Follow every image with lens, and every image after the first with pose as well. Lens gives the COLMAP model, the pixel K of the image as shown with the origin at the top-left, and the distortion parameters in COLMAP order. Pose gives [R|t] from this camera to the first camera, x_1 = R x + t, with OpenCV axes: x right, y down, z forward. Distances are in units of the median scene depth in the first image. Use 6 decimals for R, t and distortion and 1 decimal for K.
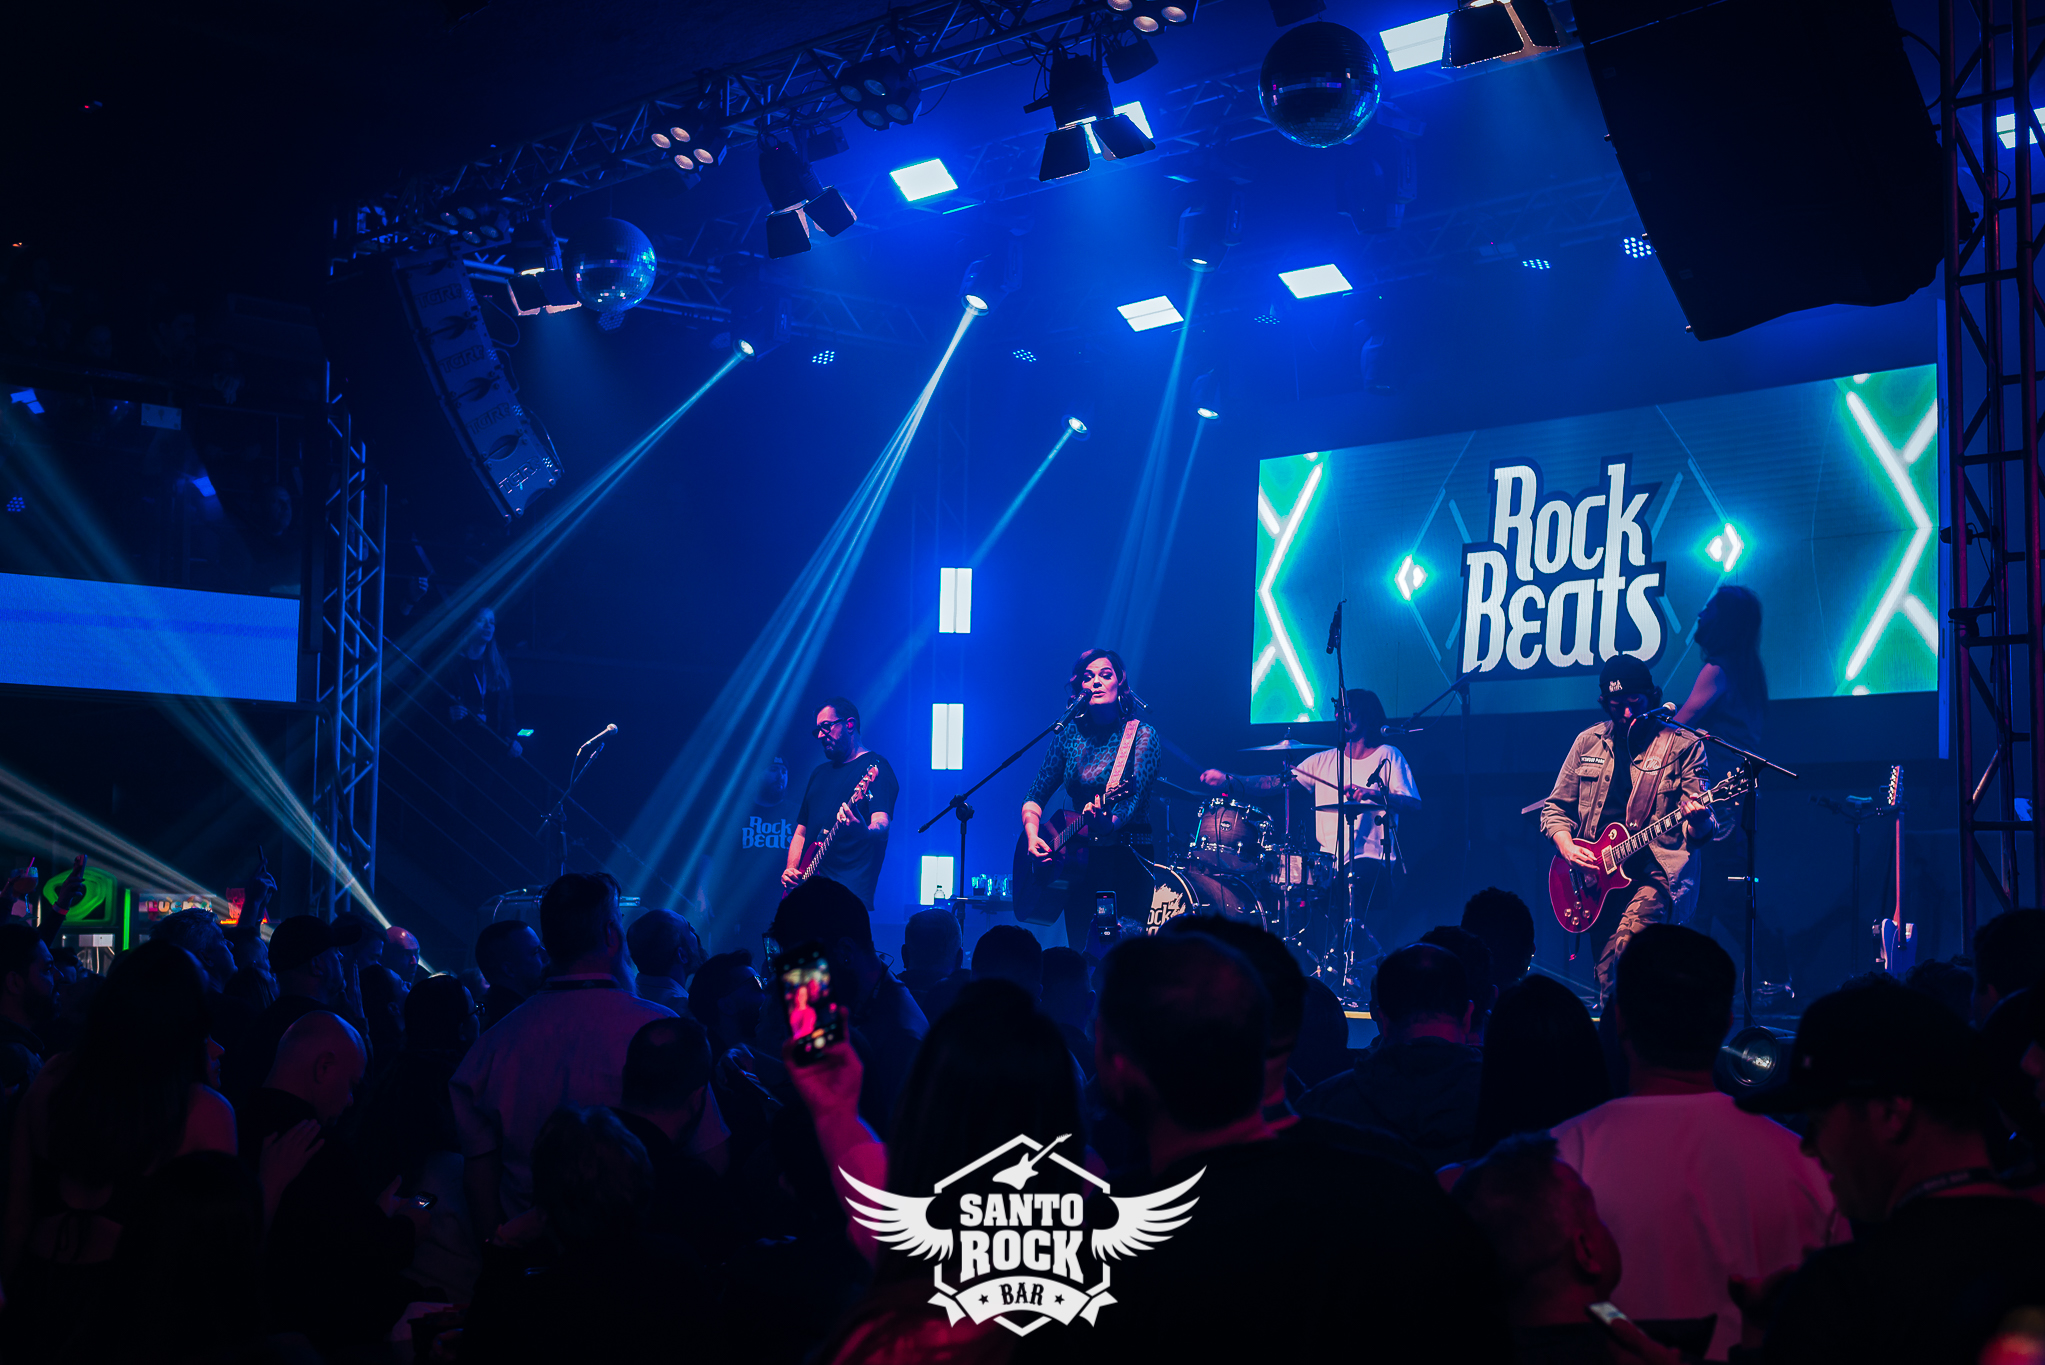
lens RADIAL K [[3026.0, 0, 1026.7], [0, 3026.0, 662.8], [0, 0, 1]] dist [0.012373, 0.063758]
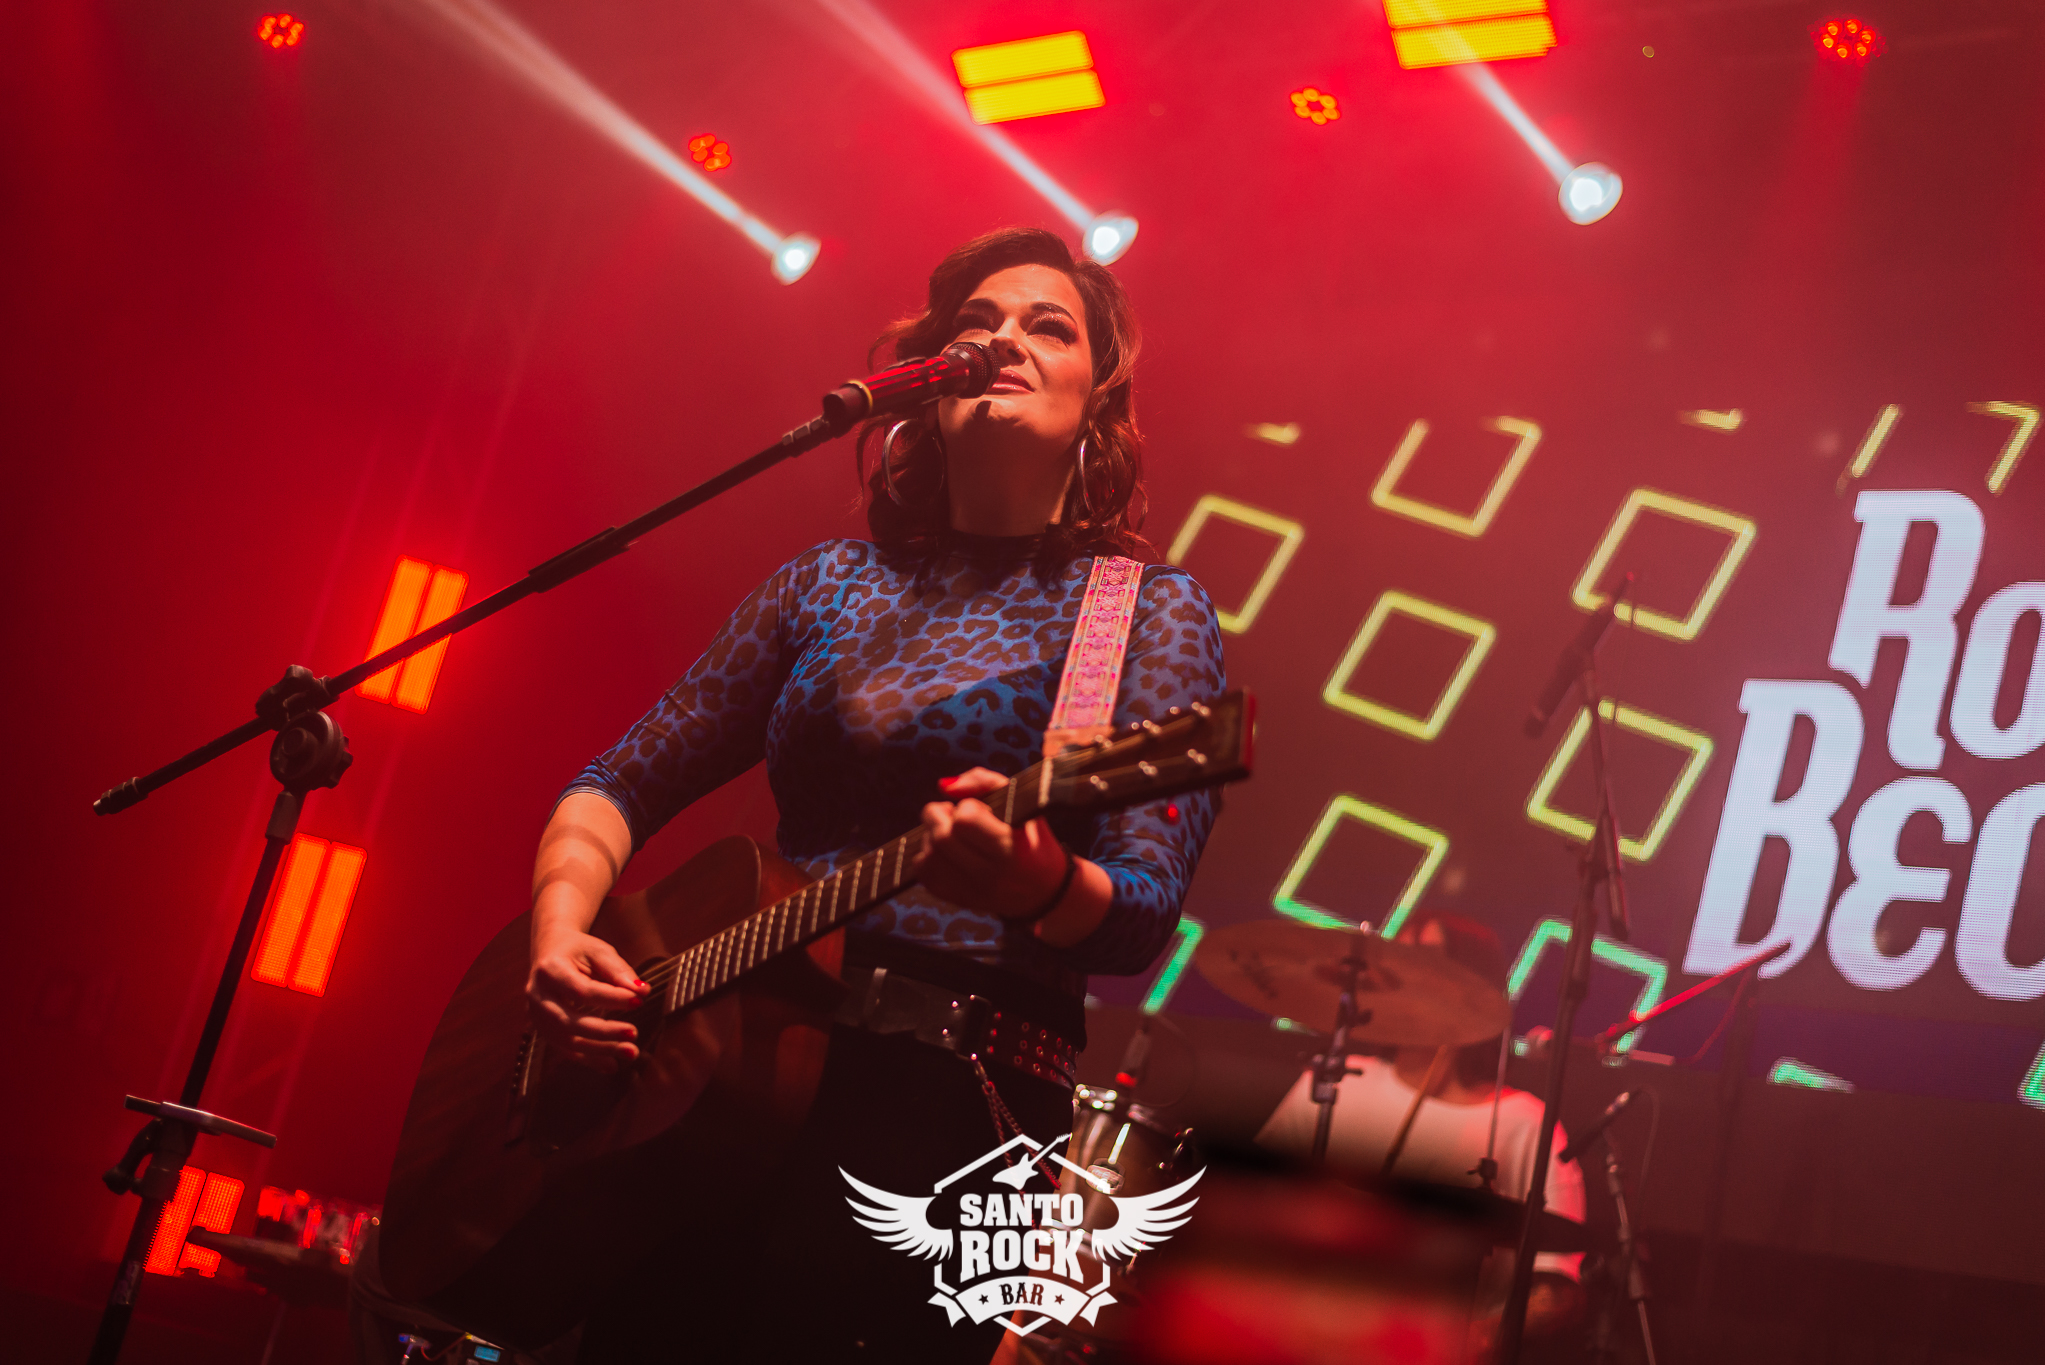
lens RADIAL K [[3029.8, 0, 1026.8], [0, 3029.8, 668.2], [0, 0, 1]] dist [0.008372, 0.137217]
pose [[0.951416, 0.268749, 0.150268, -0.003961], [-0.235817, 0.949797, -0.205612, 0.066869], [-0.197982, 0.160186, 0.967028, 0.647621]]
